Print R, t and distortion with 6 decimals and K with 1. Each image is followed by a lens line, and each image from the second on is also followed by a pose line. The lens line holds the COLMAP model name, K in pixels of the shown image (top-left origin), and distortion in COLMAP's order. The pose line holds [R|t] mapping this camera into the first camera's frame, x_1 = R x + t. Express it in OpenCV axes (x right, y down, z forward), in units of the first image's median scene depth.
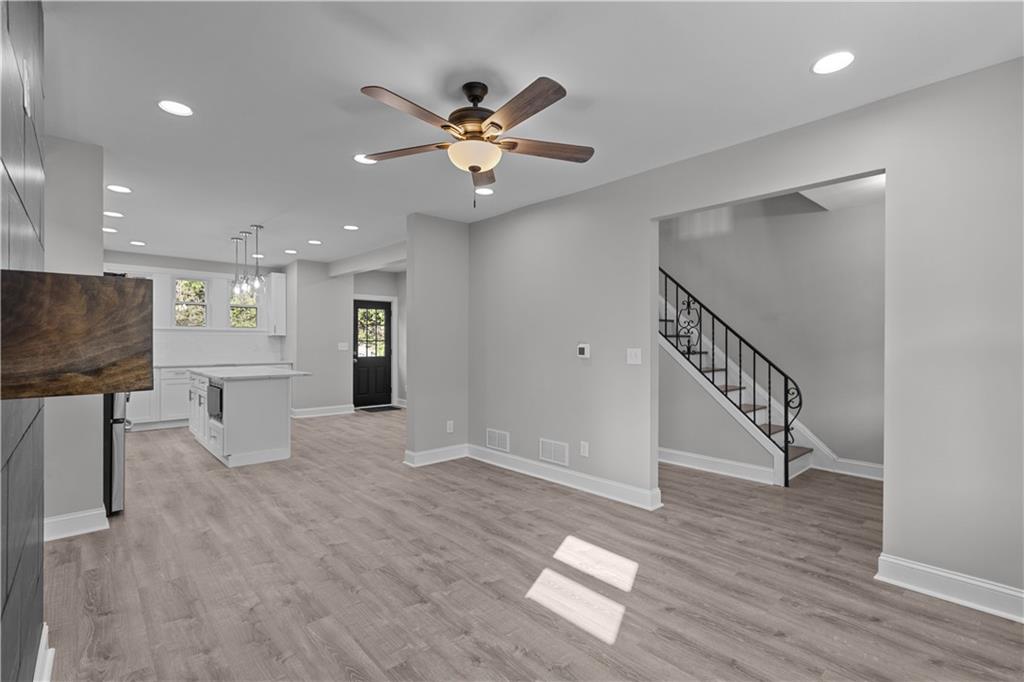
lens RADIAL K [[472.3, 0, 514.9], [0, 472.3, 341.7], [0, 0, 1]] dist [0.001202, 0.000279]
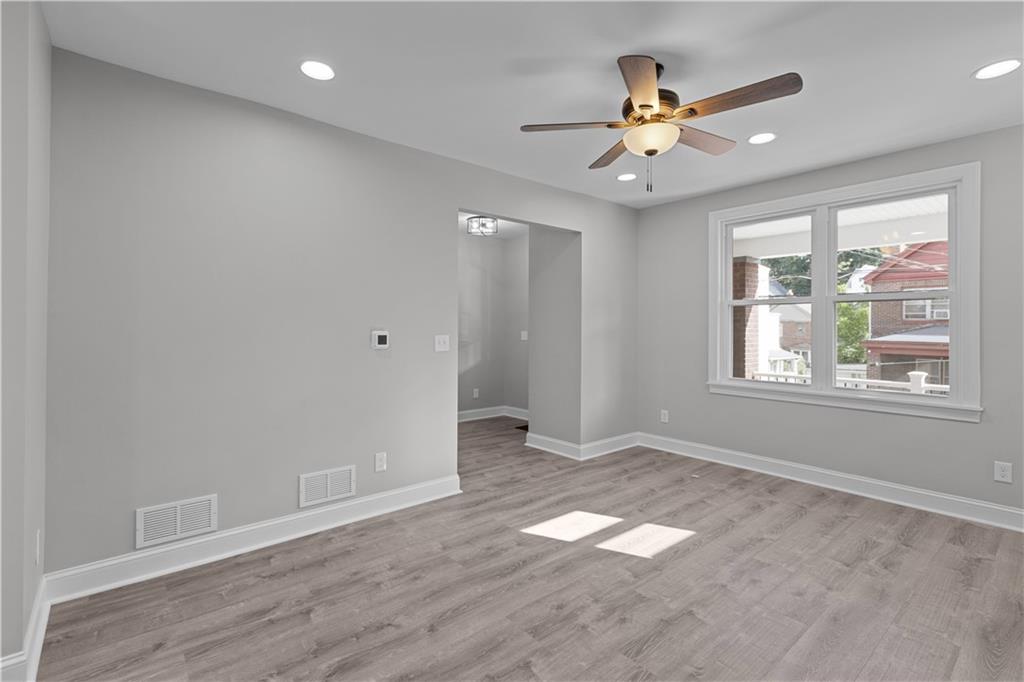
lens RADIAL K [[460.0, 0, 520.1], [0, 460.0, 330.2], [0, 0, 1]] dist [0.002139, 0.000156]
pose [[0.044375, -0.006186, 0.998996, -0.800187], [-0.001576, 0.999979, 0.006262, -0.001851], [-0.999014, -0.001852, 0.044364, 0.942441]]
